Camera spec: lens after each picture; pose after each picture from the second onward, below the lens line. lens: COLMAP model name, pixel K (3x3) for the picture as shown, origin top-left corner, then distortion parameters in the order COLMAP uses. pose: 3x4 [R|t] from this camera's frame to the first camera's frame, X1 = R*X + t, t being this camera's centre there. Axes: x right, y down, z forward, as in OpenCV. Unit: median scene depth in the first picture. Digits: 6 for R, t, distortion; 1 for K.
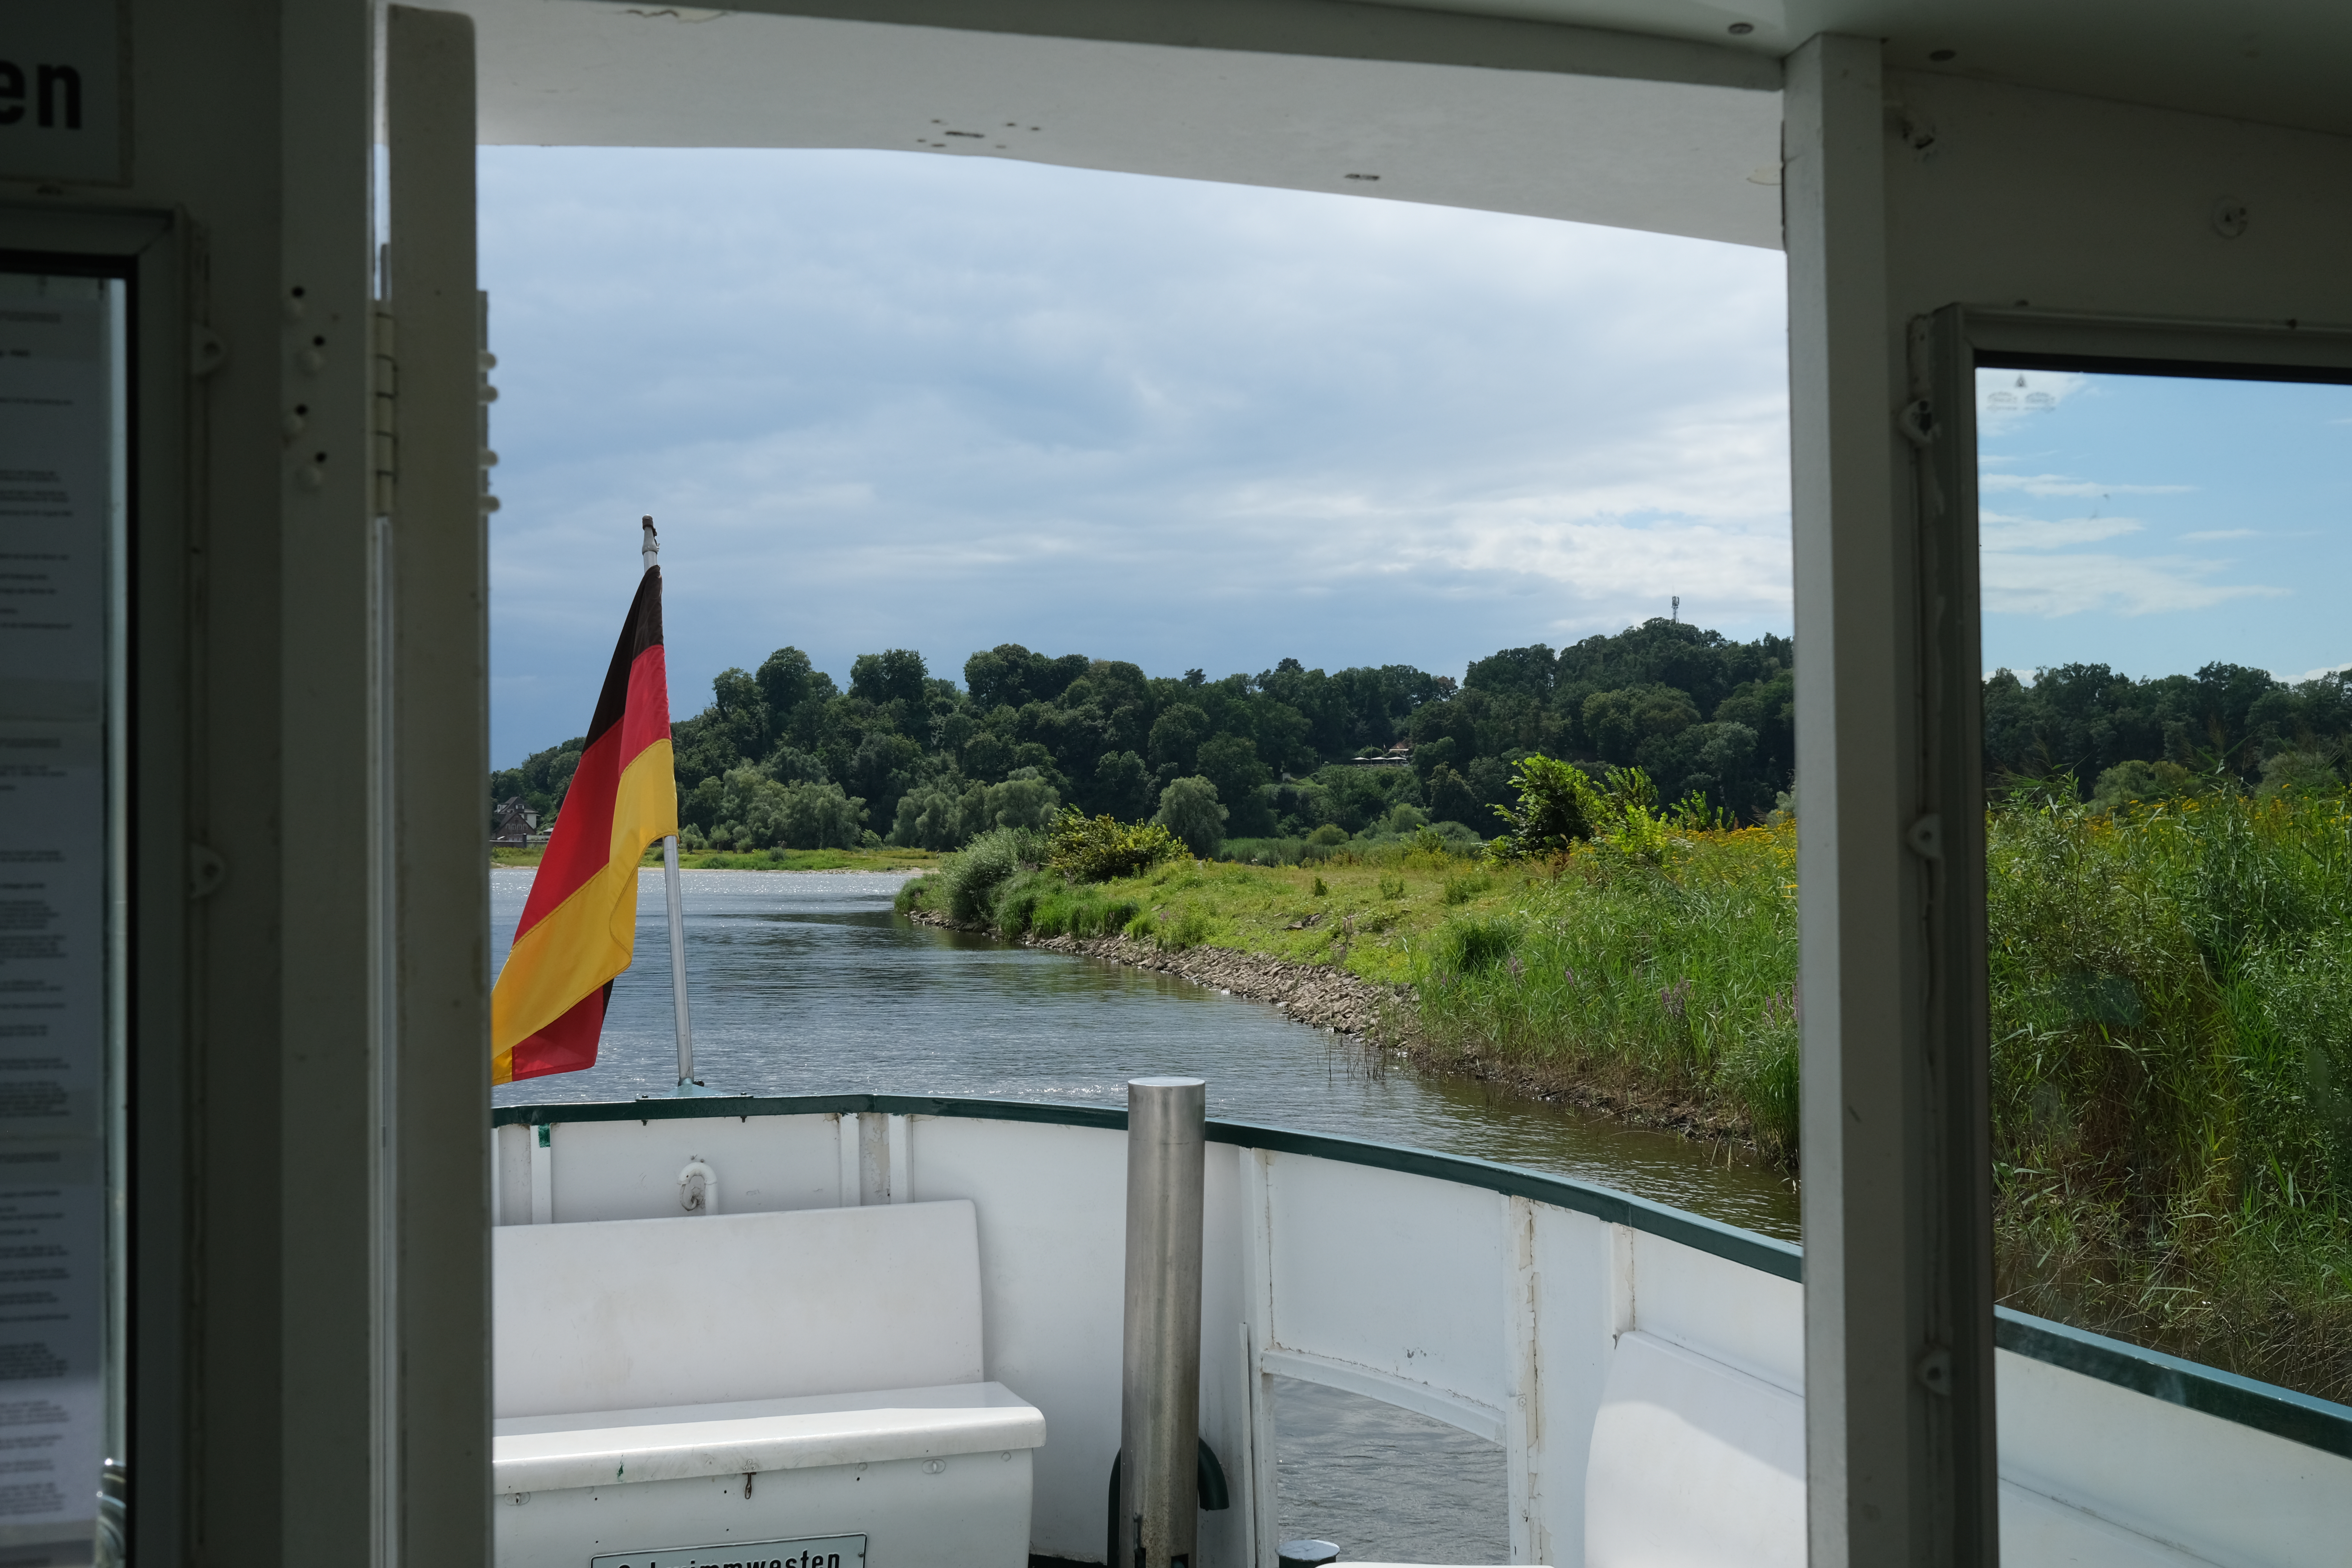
lens RADIAL K [[2368.5, 0, 1161.8], [0, 2368.5, 822.4], [0, 0, 1]] dist [-0.000408, 0.040809]
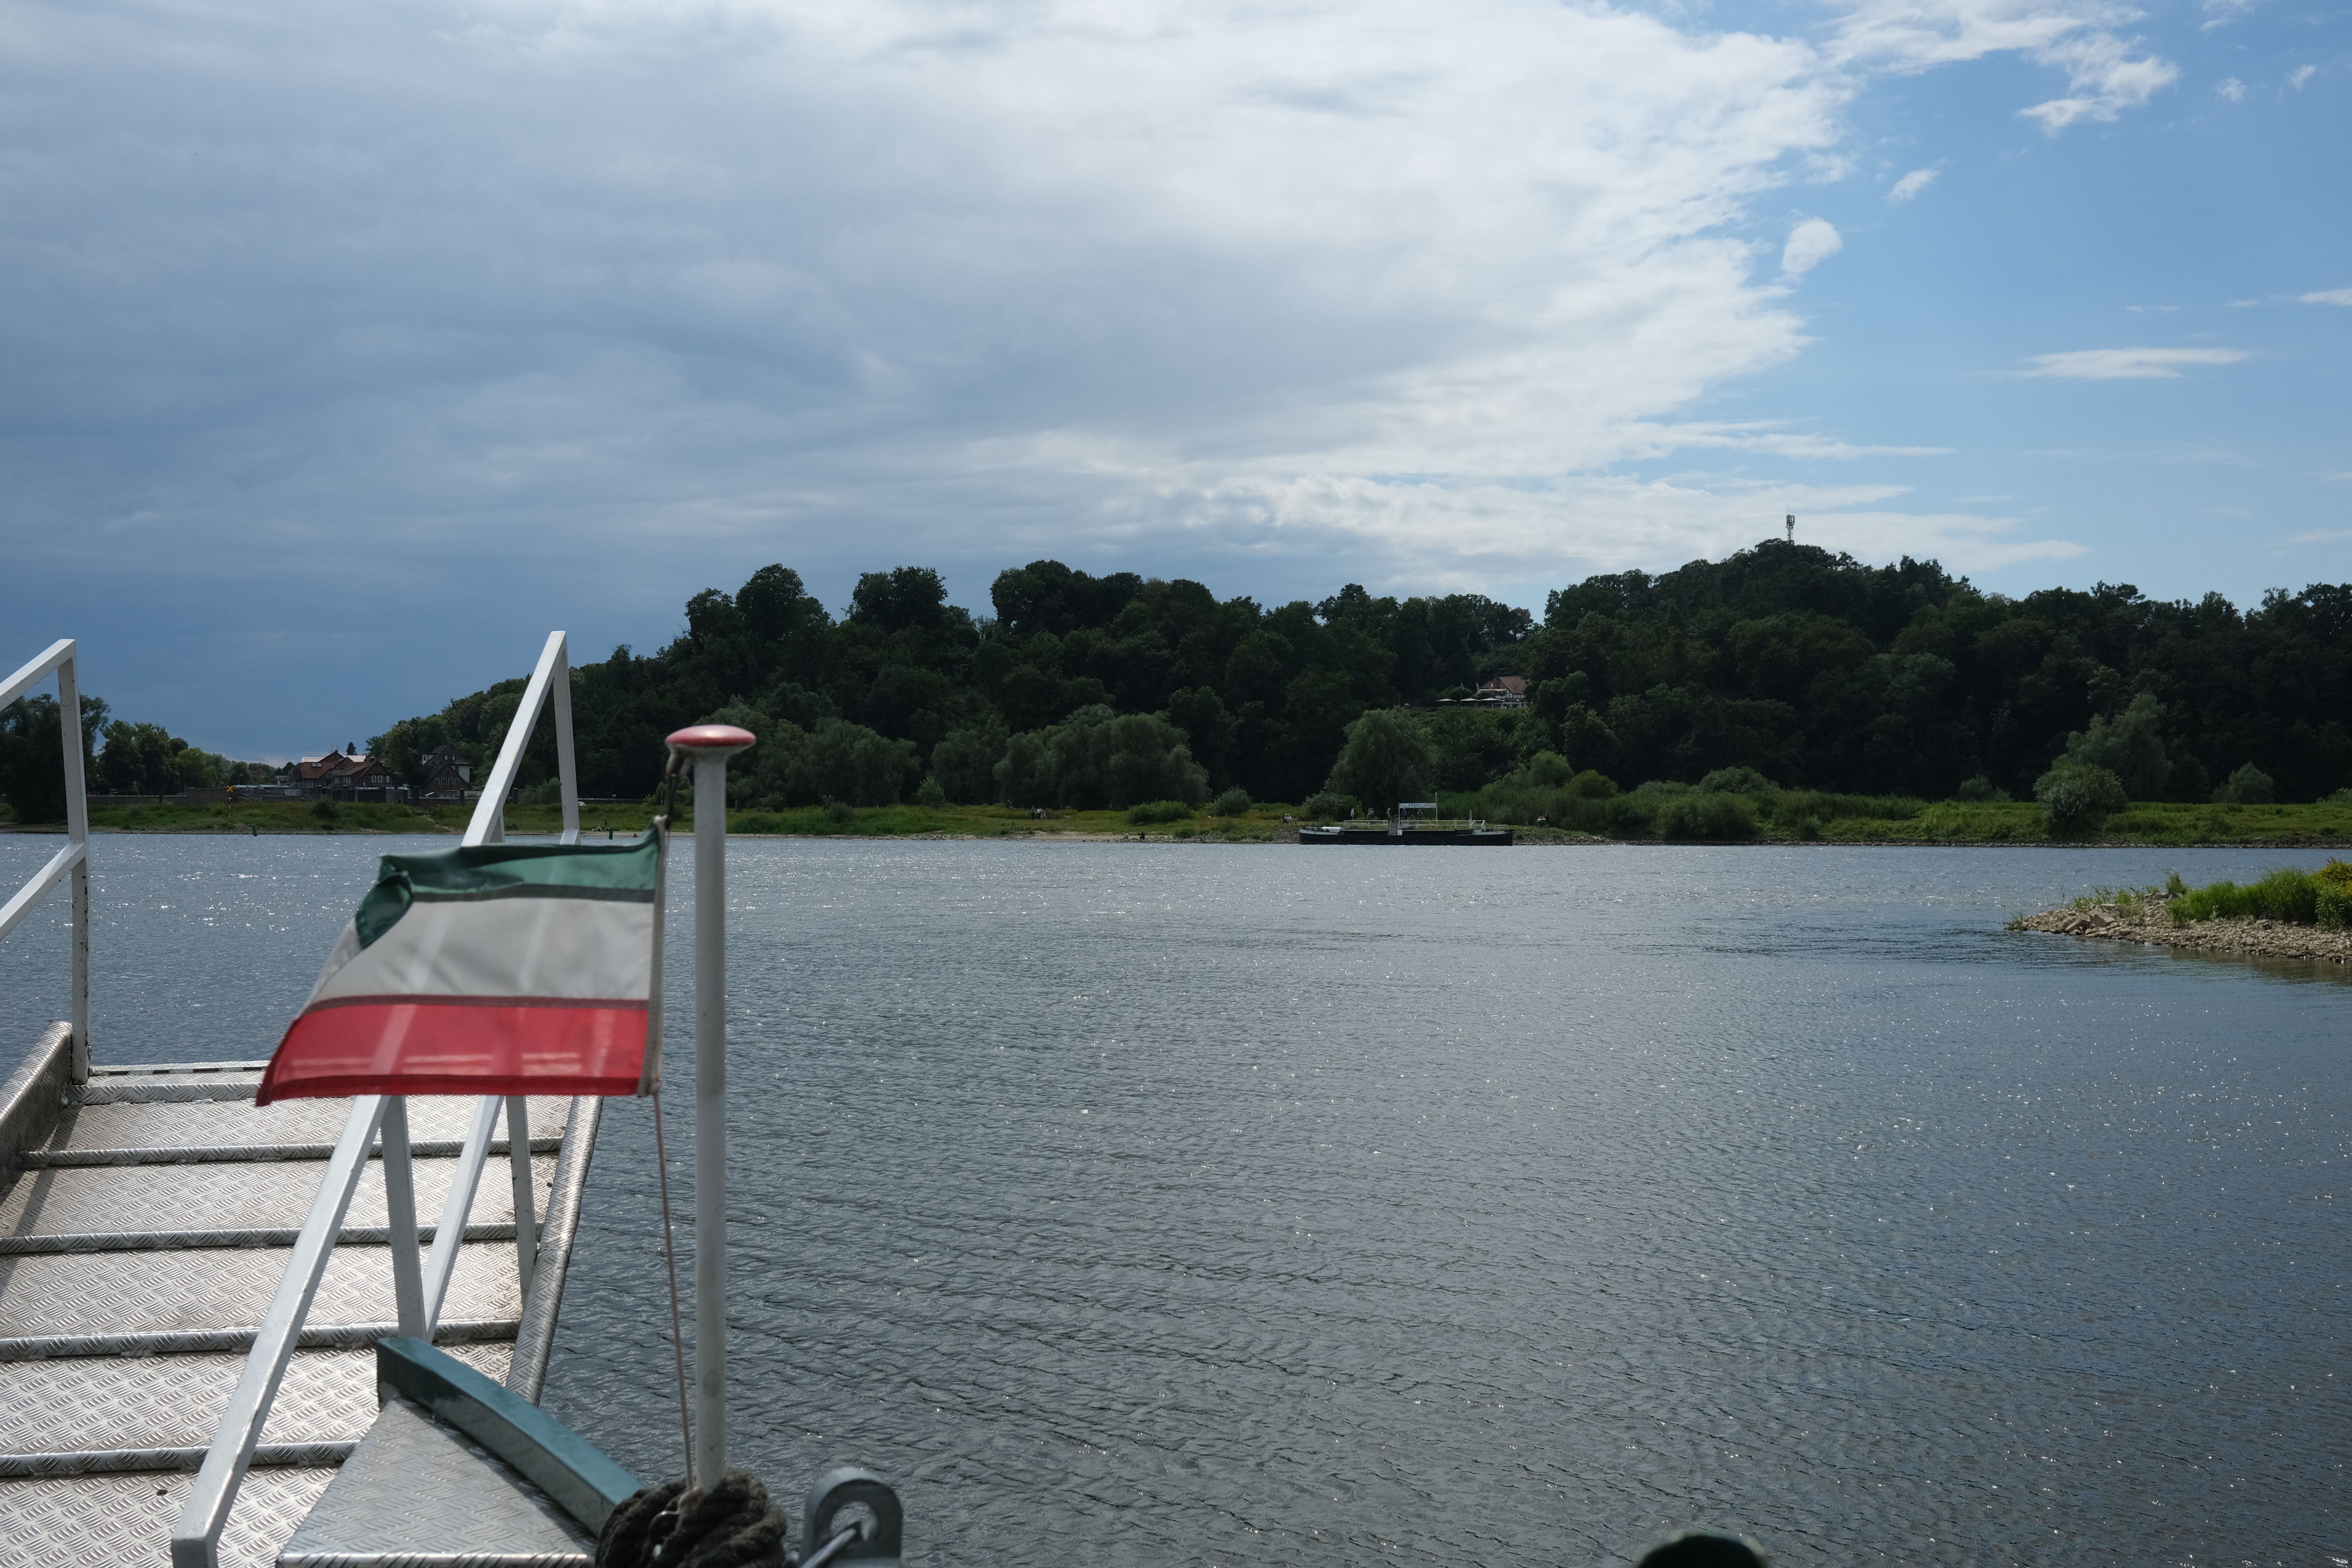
lens RADIAL K [[2368.5, 0, 1161.8], [0, 2368.5, 822.4], [0, 0, 1]] dist [-0.000408, 0.040809]
pose [[0.999211, -0.002010, 0.039667, -0.057107], [0.001336, 0.999854, 0.017006, 0.002621], [-0.039695, -0.016940, 0.999068, 0.168033]]
